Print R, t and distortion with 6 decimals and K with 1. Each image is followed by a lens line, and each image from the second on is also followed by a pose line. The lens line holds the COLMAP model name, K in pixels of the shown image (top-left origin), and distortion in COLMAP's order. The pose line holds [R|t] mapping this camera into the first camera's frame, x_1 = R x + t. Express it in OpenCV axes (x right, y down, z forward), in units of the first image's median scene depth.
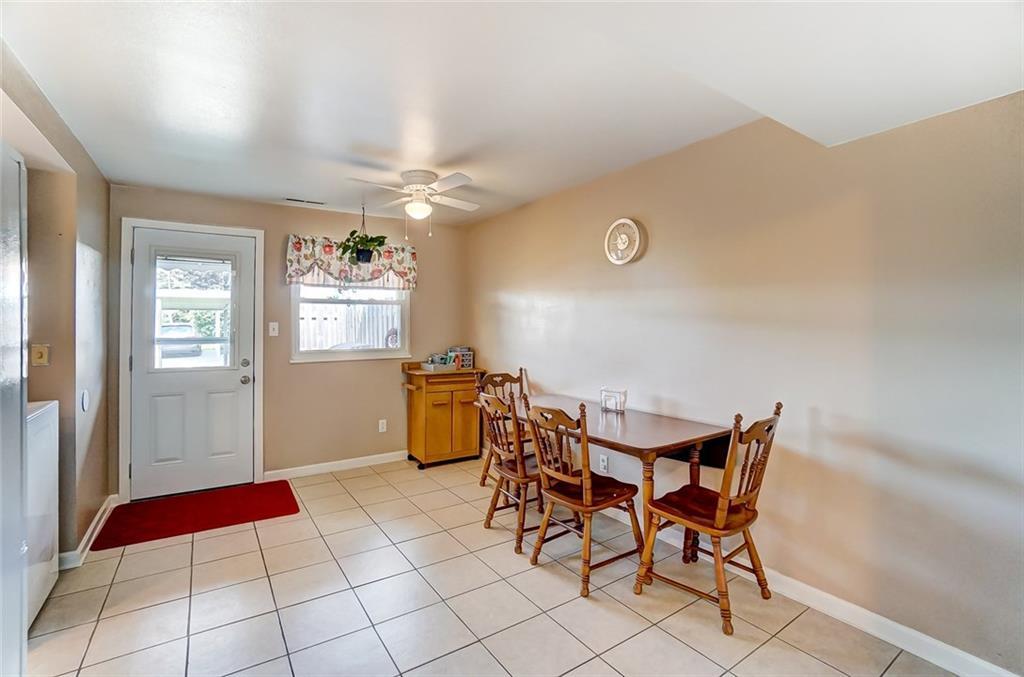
lens RADIAL K [[460.9, 0, 514.4], [0, 460.9, 327.6], [0, 0, 1]] dist [-0.028698, 0.002157]
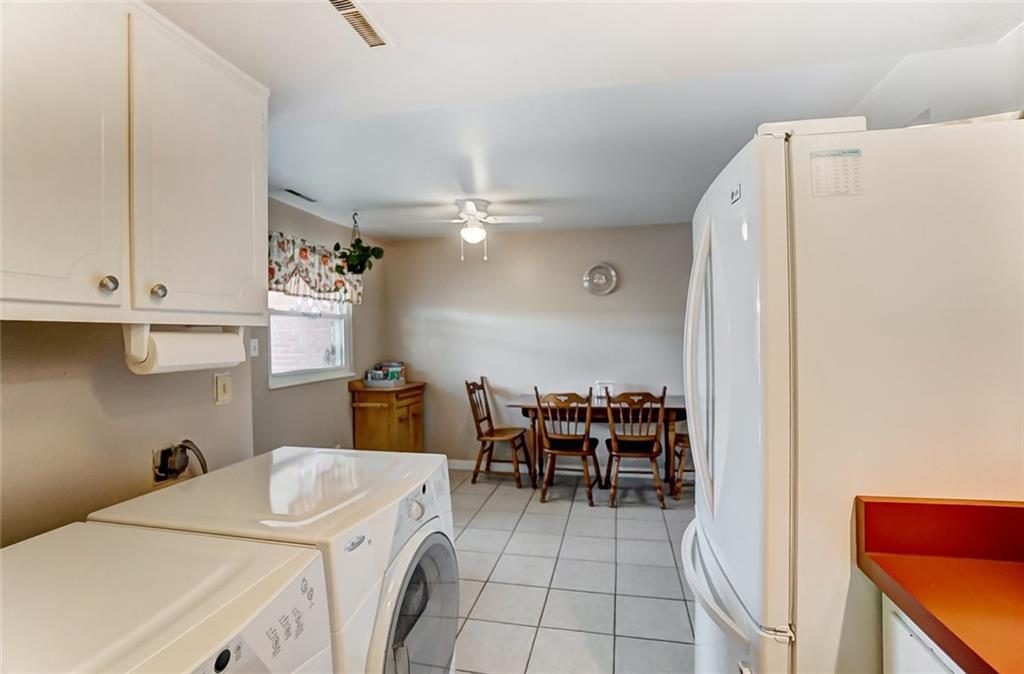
lens RADIAL K [[460.9, 0, 515.4], [0, 460.9, 341.1], [0, 0, 1]] dist [-0.028698, 0.002157]
pose [[0.730297, -0.015200, 0.682961, -0.711960], [0.018621, 0.999824, 0.002341, -0.001332], [-0.682876, 0.011008, 0.730451, 0.107011]]
